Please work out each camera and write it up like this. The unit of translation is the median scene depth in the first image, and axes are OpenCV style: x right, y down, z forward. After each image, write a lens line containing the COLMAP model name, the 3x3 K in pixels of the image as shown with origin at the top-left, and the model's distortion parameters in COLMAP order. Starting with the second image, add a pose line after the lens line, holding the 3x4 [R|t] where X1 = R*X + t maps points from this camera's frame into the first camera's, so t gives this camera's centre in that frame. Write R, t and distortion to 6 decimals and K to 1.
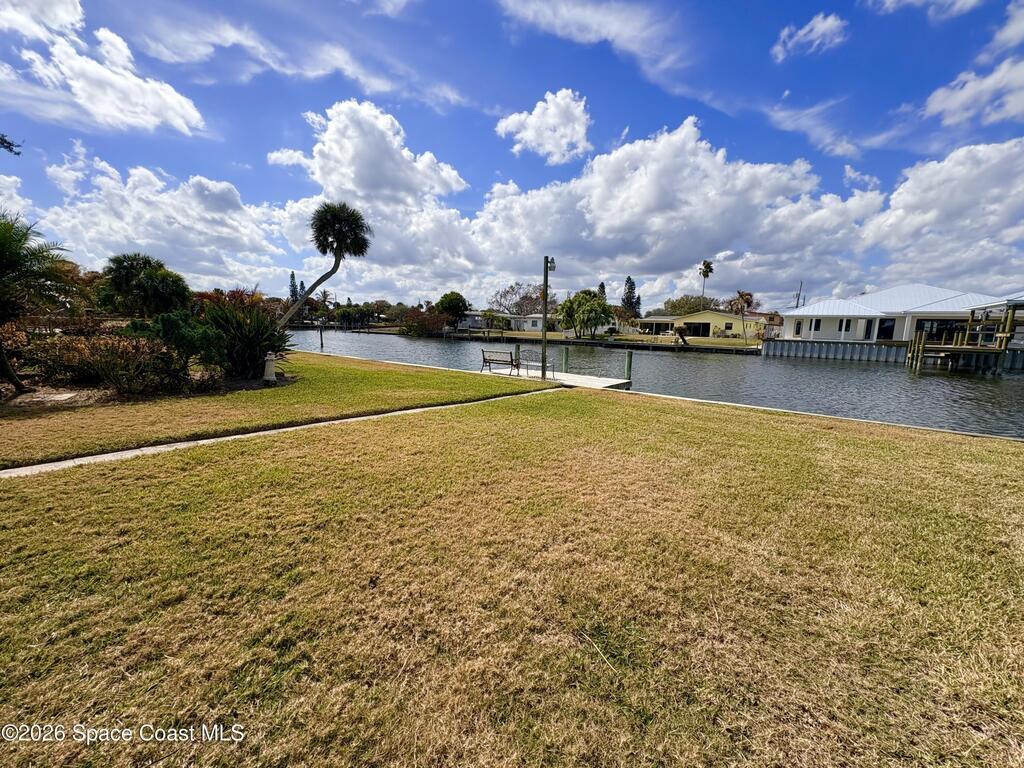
lens RADIAL K [[416.9, 0, 512.0], [0, 416.9, 384.0], [0, 0, 1]] dist [-0.002248, -0.000124]
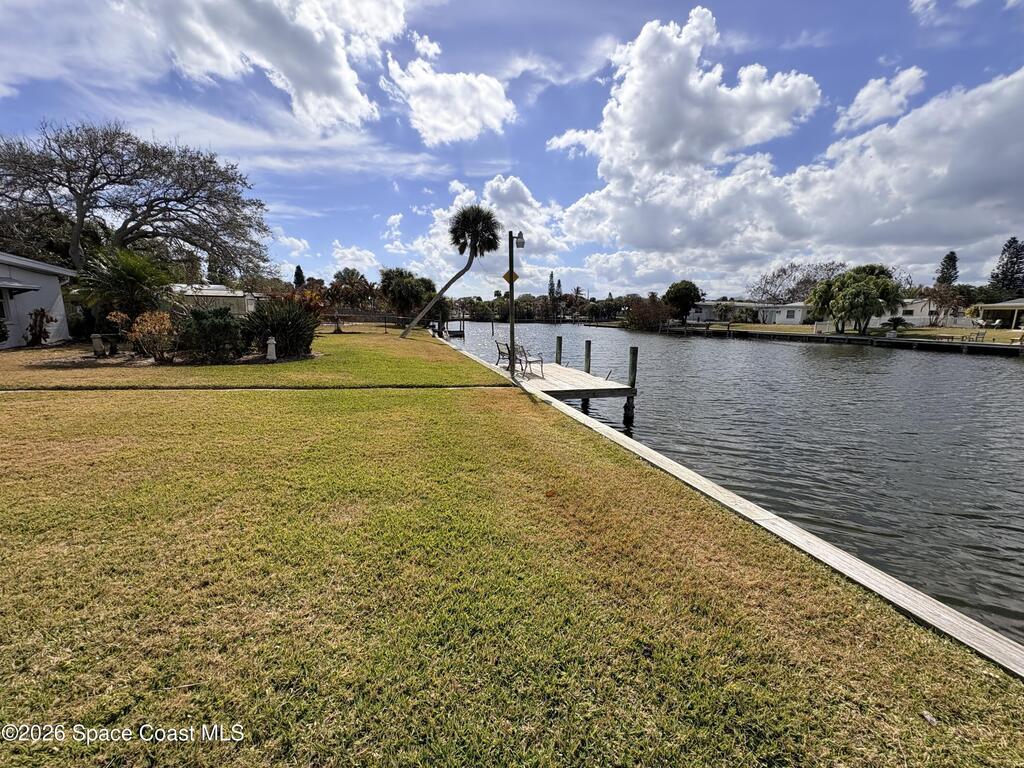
lens RADIAL K [[411.7, 0, 509.7], [0, 411.7, 413.1], [0, 0, 1]] dist [-0.010590, -0.000247]
pose [[0.795160, 0.122534, -0.593891, 0.114713], [-0.073155, 0.991602, 0.106644, -0.003007], [0.601971, -0.041353, 0.797446, 0.050933]]
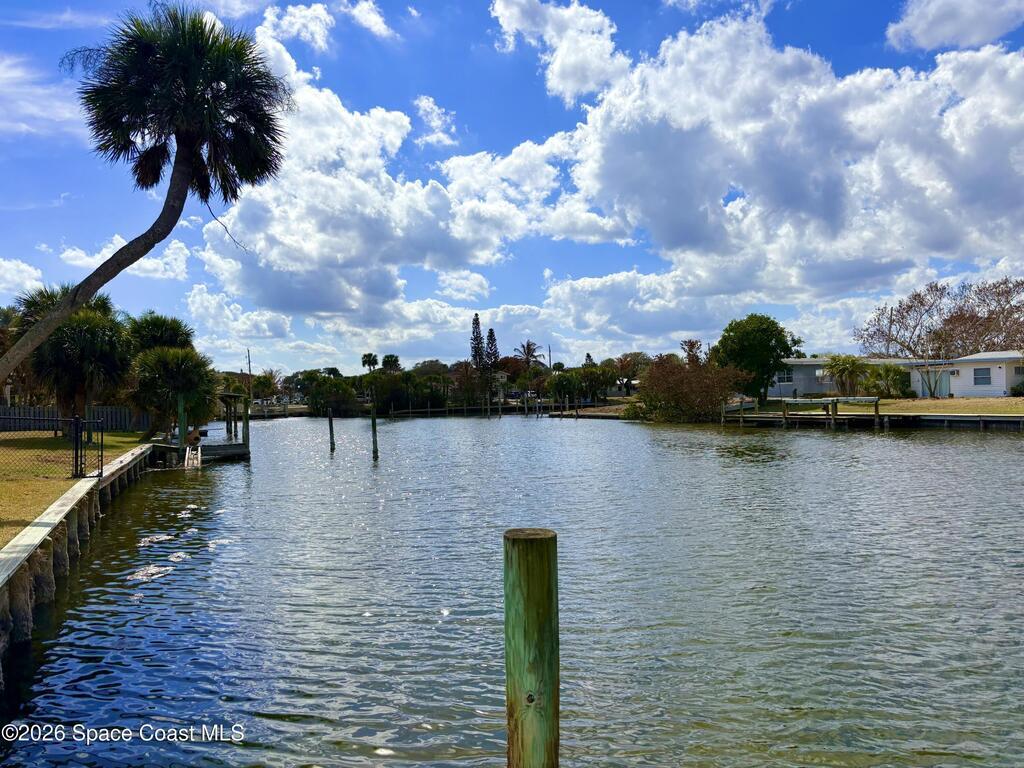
lens RADIAL K [[767.4, 0, 512.0], [0, 767.4, 384.0], [0, 0, 1]] dist [0.008234, 0.005053]
pose [[0.870577, -0.058553, -0.488536, 0.024087], [-0.019846, 0.987907, -0.153770, -0.023259], [0.491632, 0.143565, 0.858887, 0.197681]]
